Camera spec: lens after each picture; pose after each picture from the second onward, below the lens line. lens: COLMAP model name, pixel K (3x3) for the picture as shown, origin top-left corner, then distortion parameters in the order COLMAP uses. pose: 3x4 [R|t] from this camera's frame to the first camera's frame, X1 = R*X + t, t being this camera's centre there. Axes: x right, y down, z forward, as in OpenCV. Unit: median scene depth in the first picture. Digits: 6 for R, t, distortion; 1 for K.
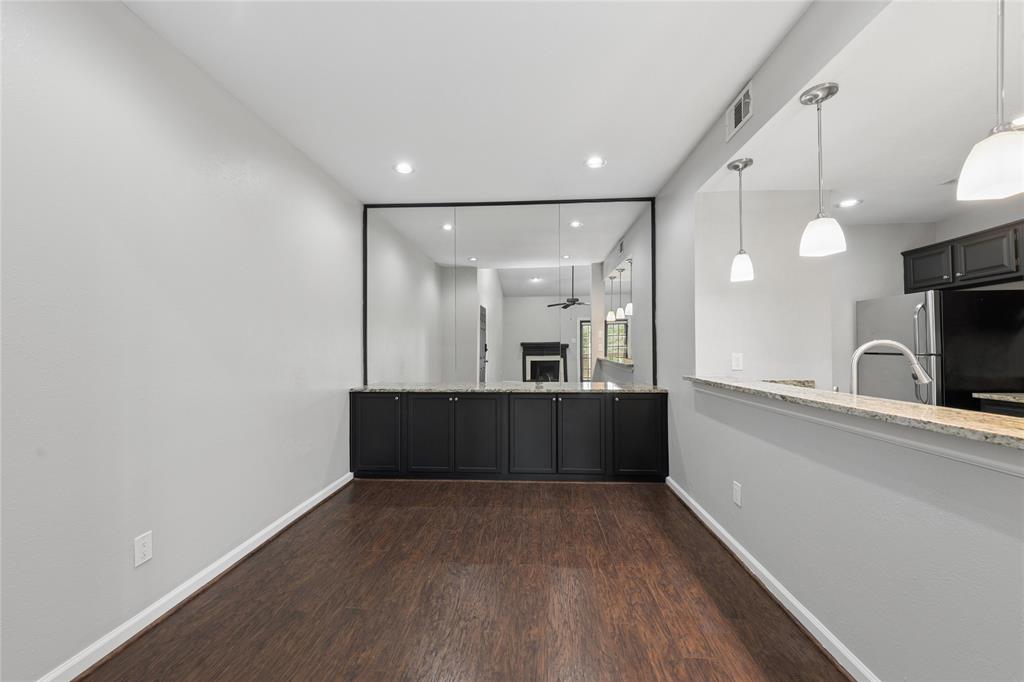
lens RADIAL K [[410.8, 0, 514.1], [0, 410.8, 338.6], [0, 0, 1]] dist [0.016729, -0.003211]
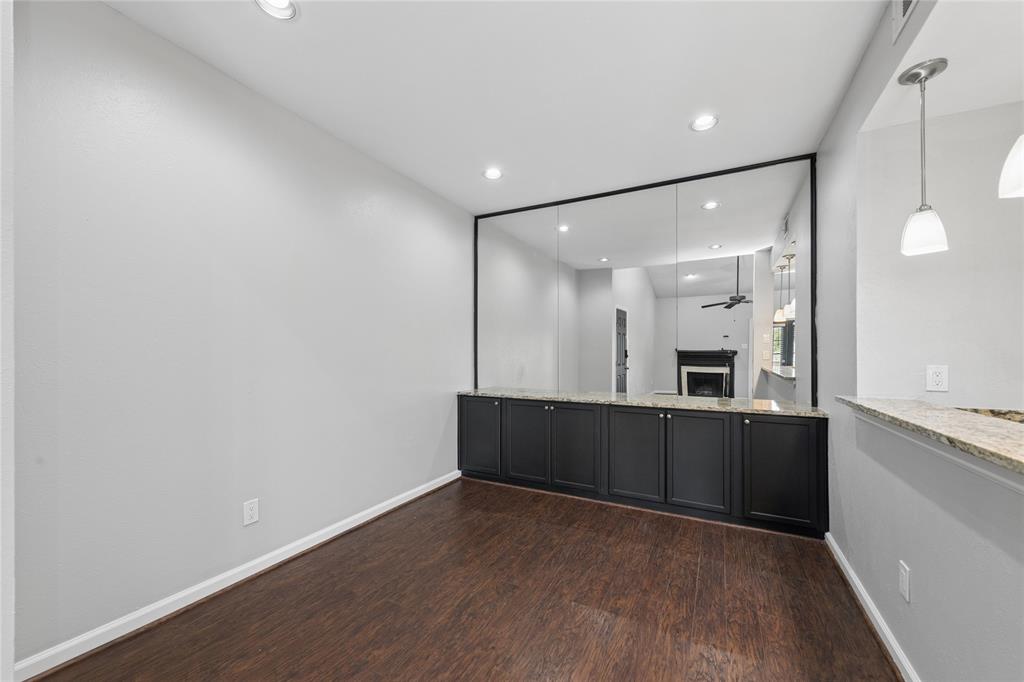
lens RADIAL K [[410.8, 0, 507.7], [0, 410.8, 347.9], [0, 0, 1]] dist [0.016729, -0.003211]
pose [[0.908128, 0.001167, -0.418692, 0.184238], [0.002079, 0.999971, 0.007296, 0.001360], [0.418688, -0.007496, 0.908099, 0.107811]]
